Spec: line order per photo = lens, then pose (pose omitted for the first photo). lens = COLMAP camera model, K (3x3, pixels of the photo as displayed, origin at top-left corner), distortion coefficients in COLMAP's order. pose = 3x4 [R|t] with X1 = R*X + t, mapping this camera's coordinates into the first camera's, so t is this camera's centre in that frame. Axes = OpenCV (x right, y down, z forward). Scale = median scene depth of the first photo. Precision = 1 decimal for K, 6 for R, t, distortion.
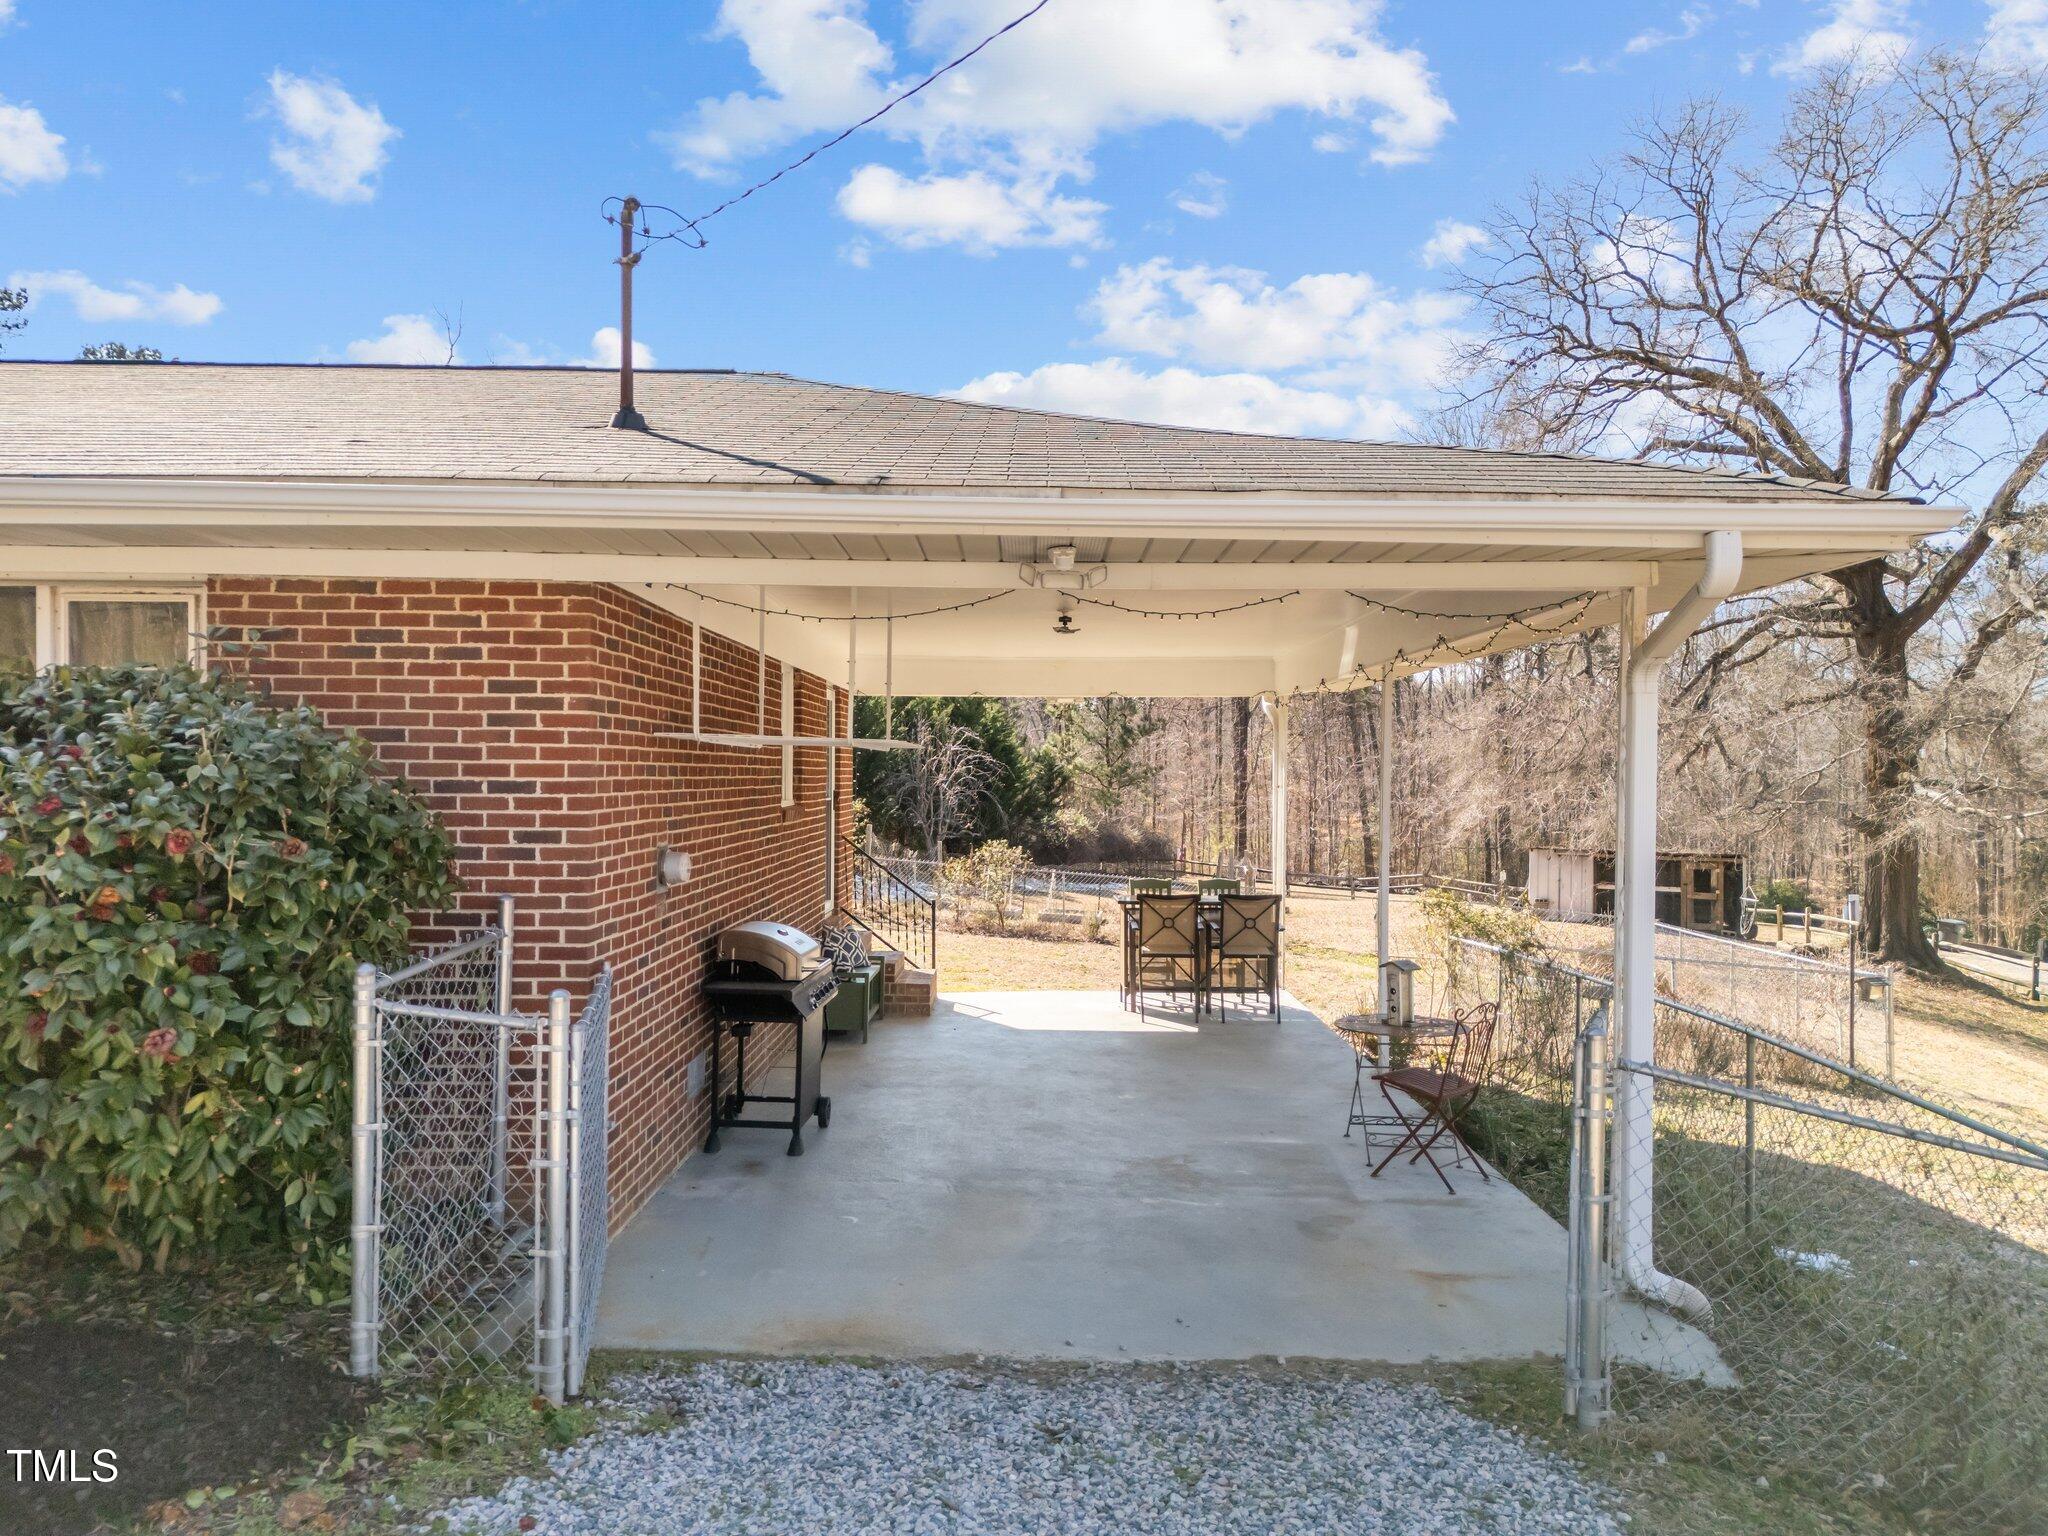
lens RADIAL K [[1505.8, 0, 1024.0], [0, 1505.8, 768.0], [0, 0, 1]] dist [0.086338, -0.076318]
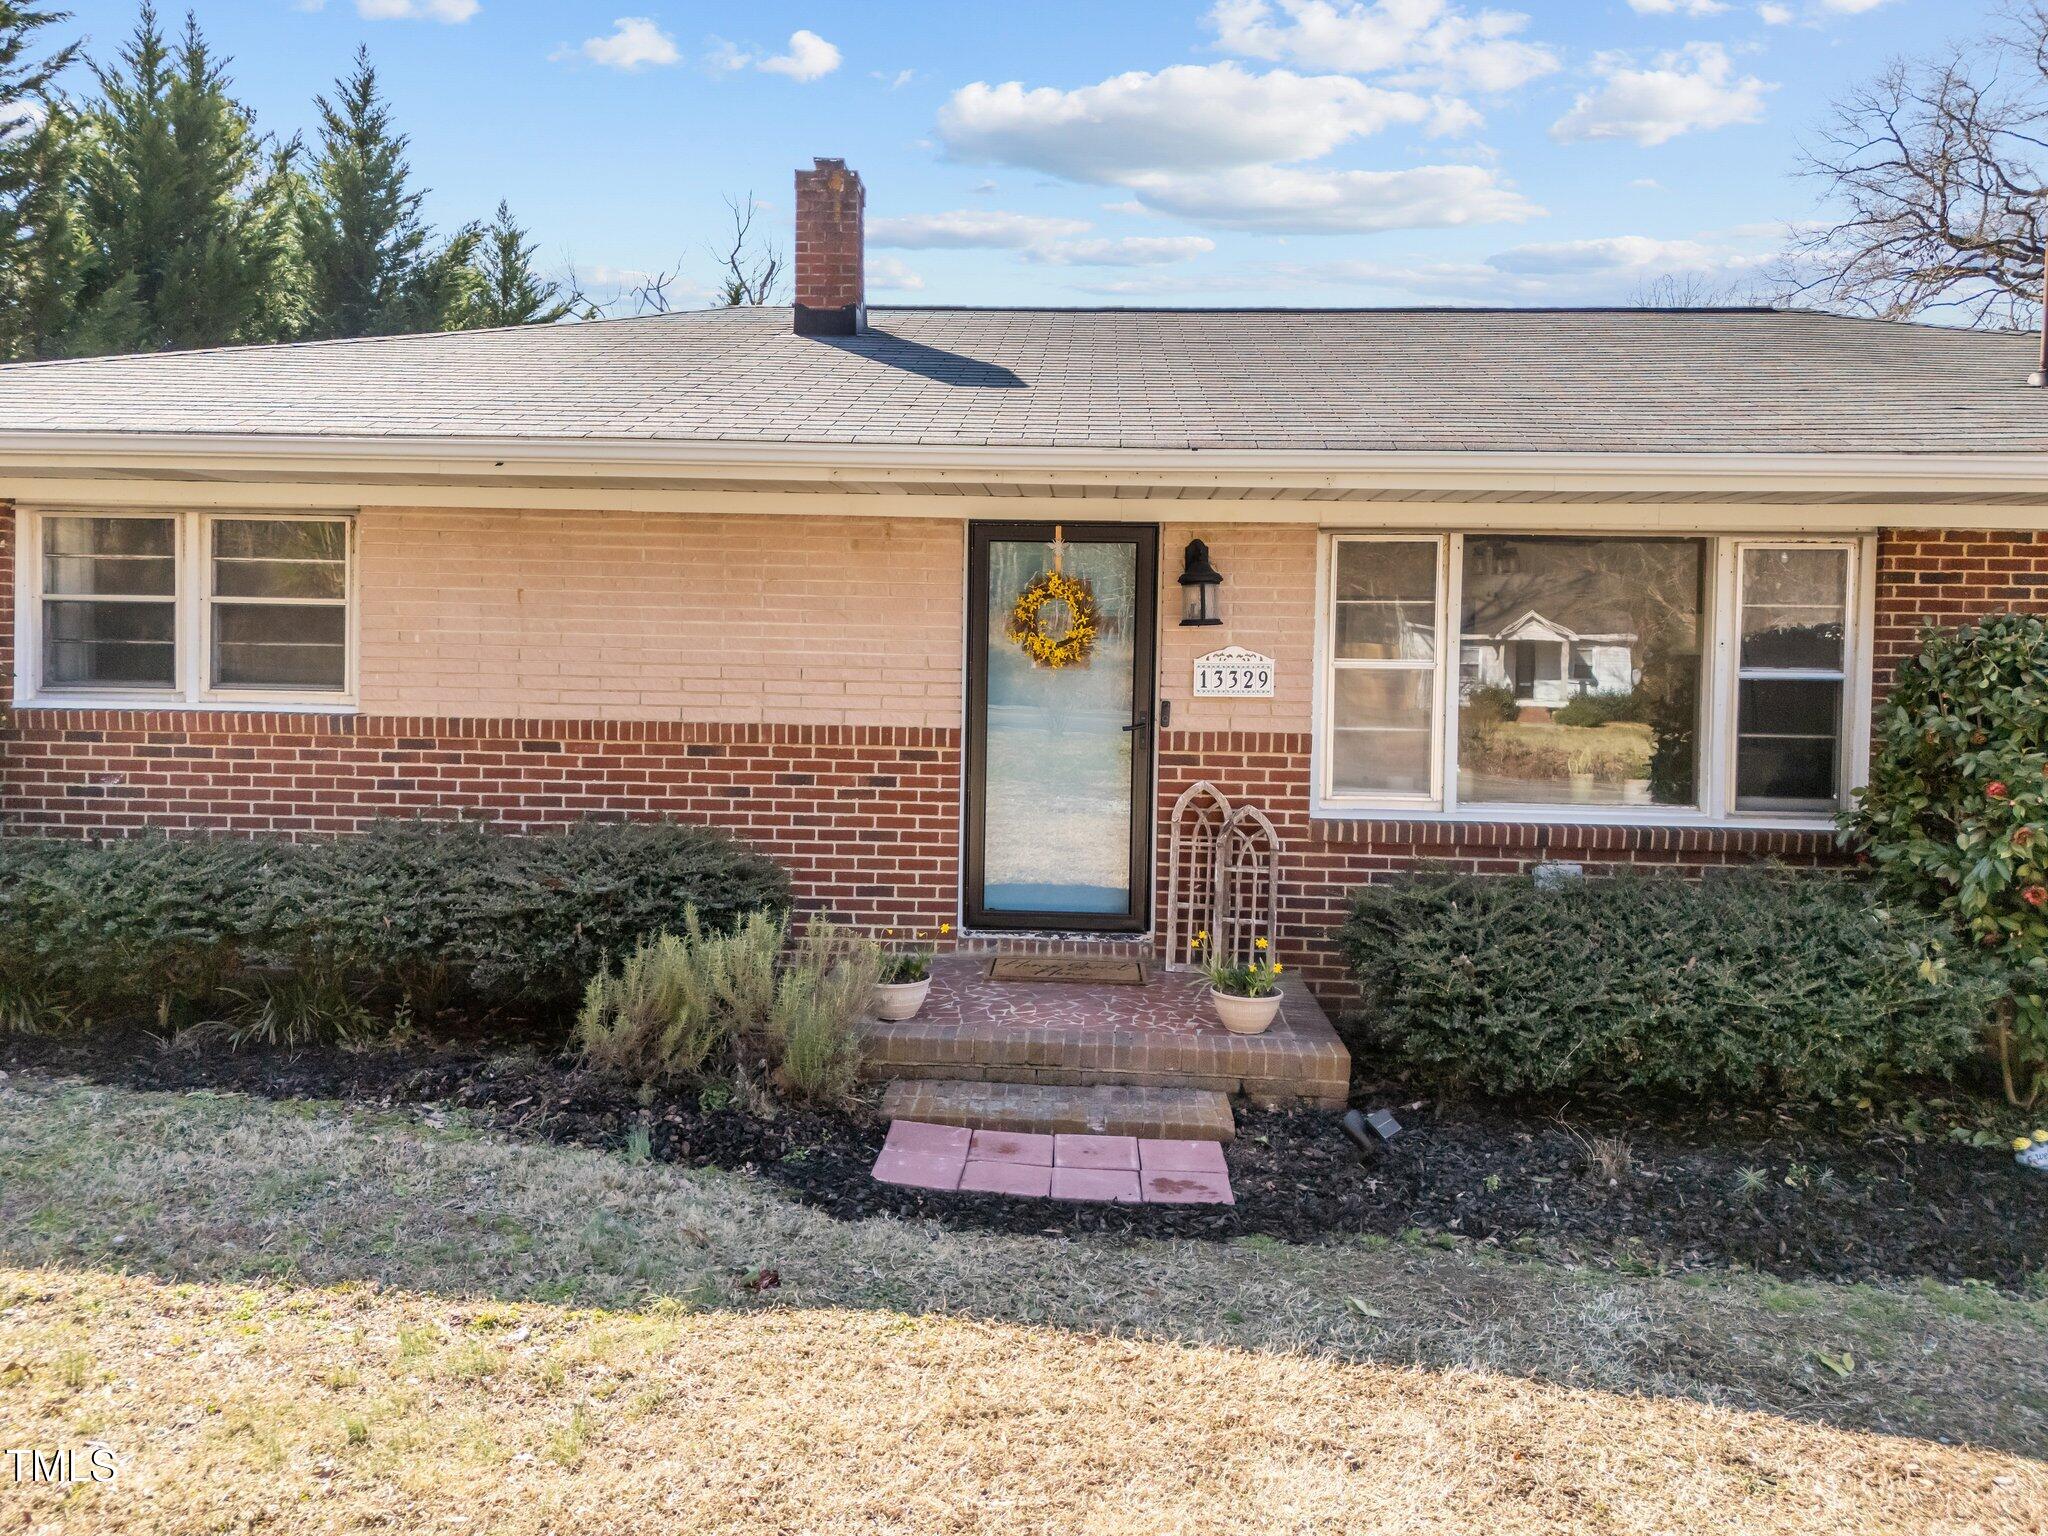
lens RADIAL K [[1484.4, 0, 1031.4], [0, 1484.4, 757.6], [0, 0, 1]] dist [0.056389, -0.038343]
pose [[0.998814, 0.011082, -0.047408, -0.169720], [-0.007719, 0.997479, 0.070548, -0.003512], [0.048070, -0.070098, 0.996381, -0.023580]]
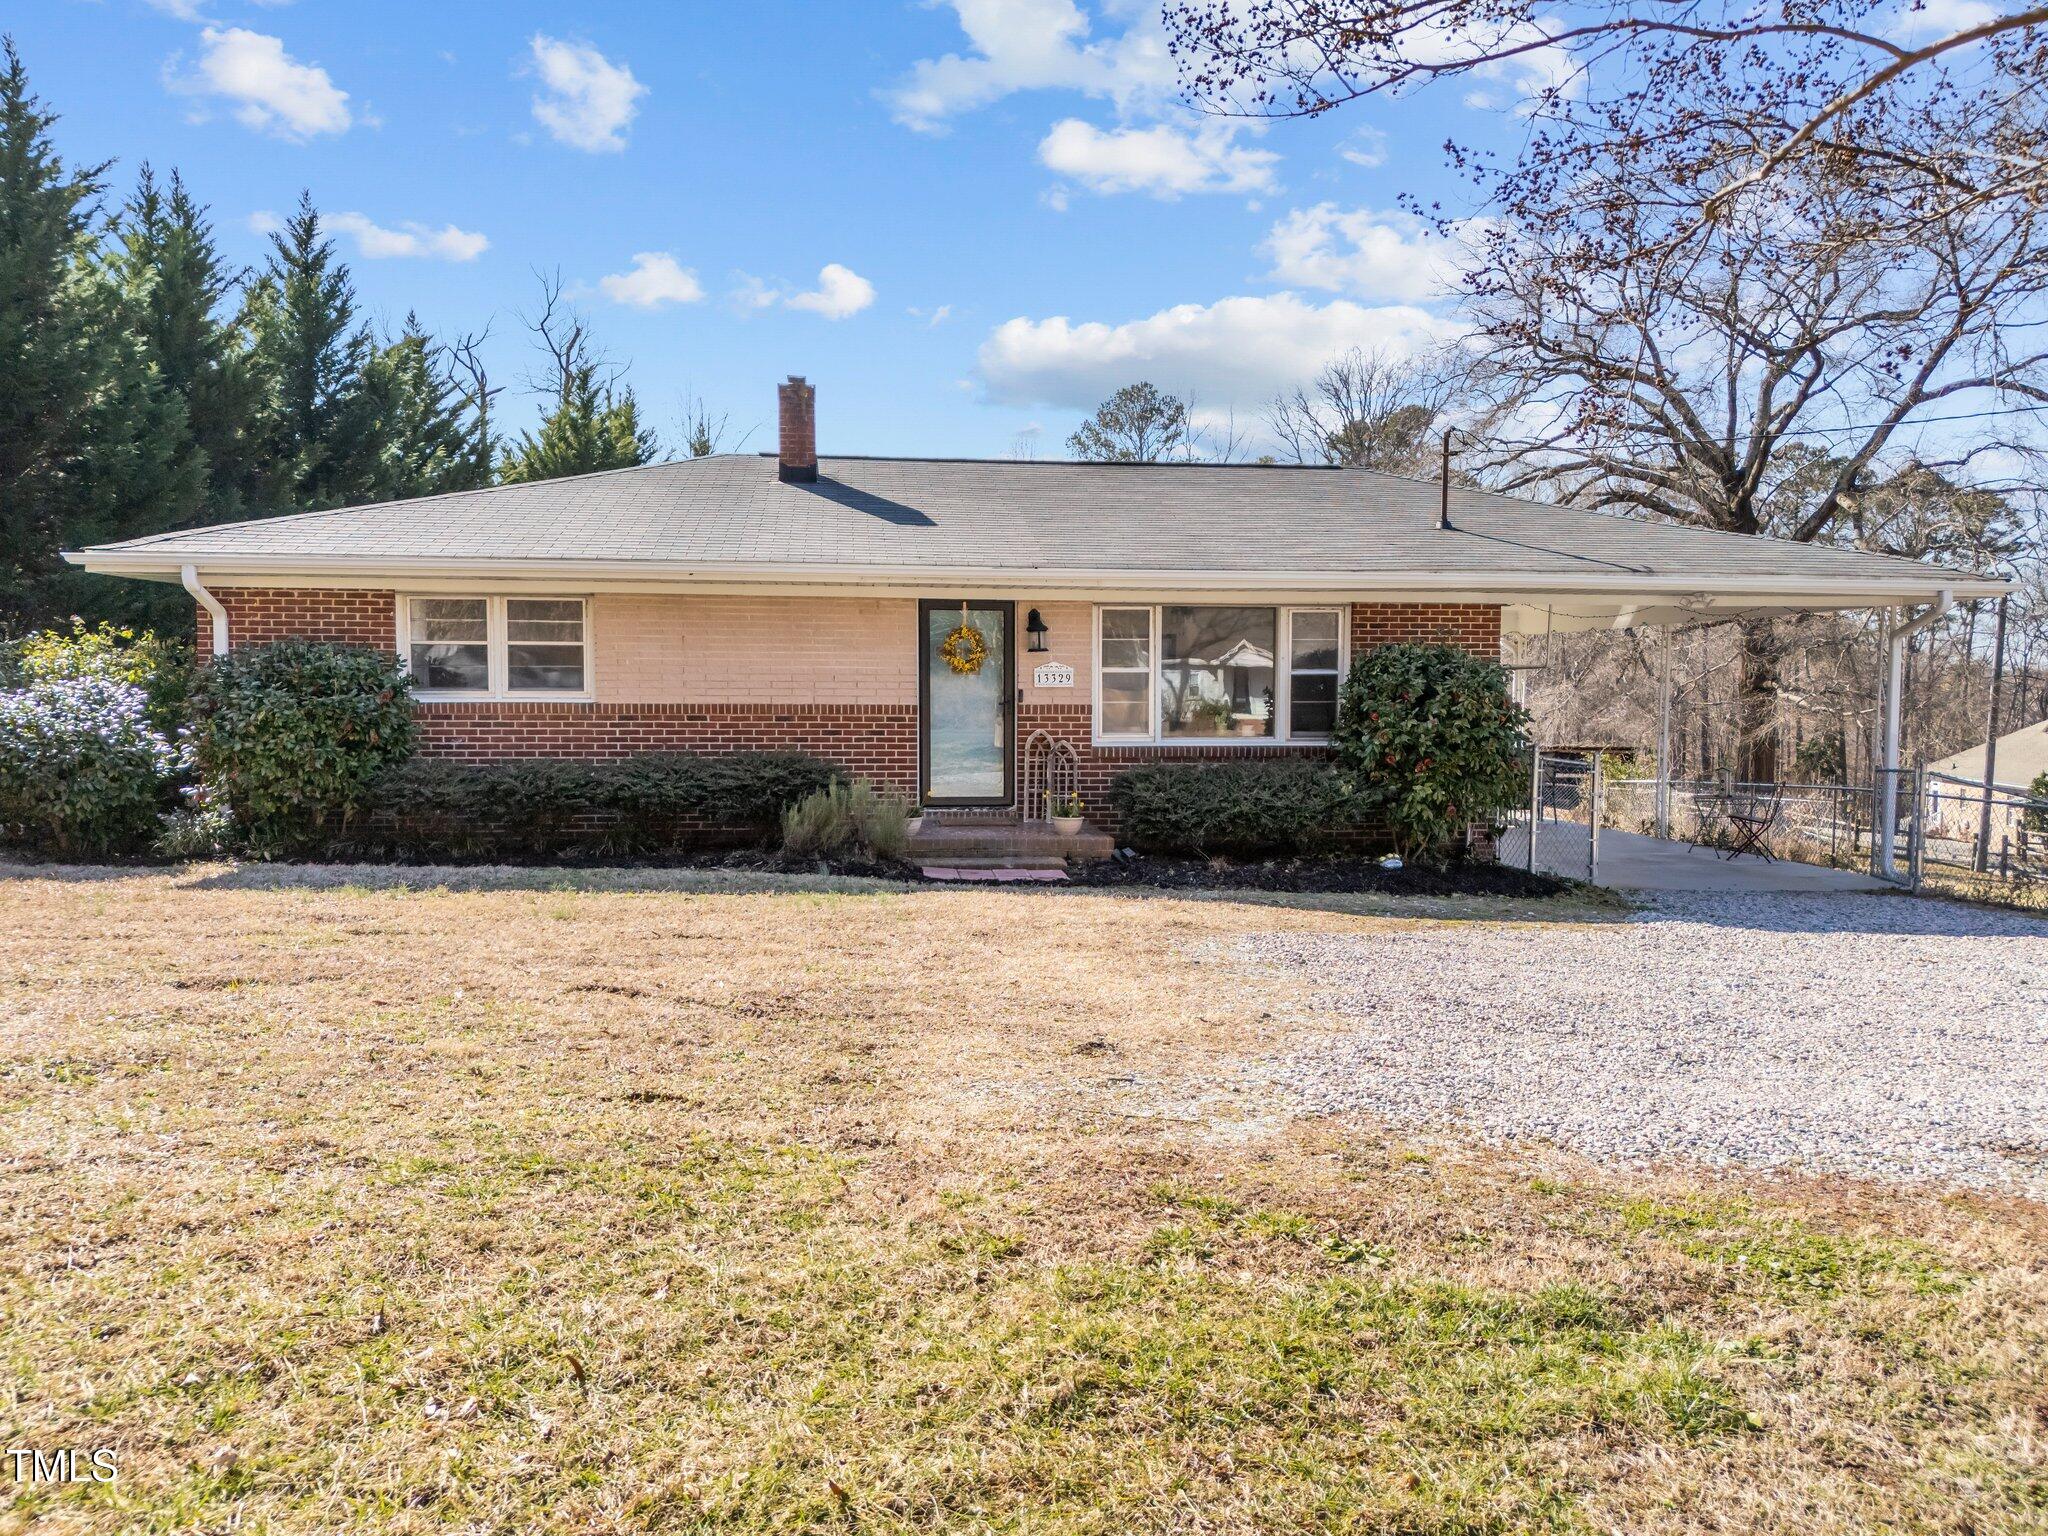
lens RADIAL K [[1452.9, 0, 1027.3], [0, 1452.9, 780.0], [0, 0, 1]] dist [0.098051, -0.122269]
pose [[0.993778, -0.012936, 0.110626, -0.199154], [0.005729, 0.997854, 0.065222, 0.001033], [-0.111232, -0.064182, 0.991720, -0.191358]]
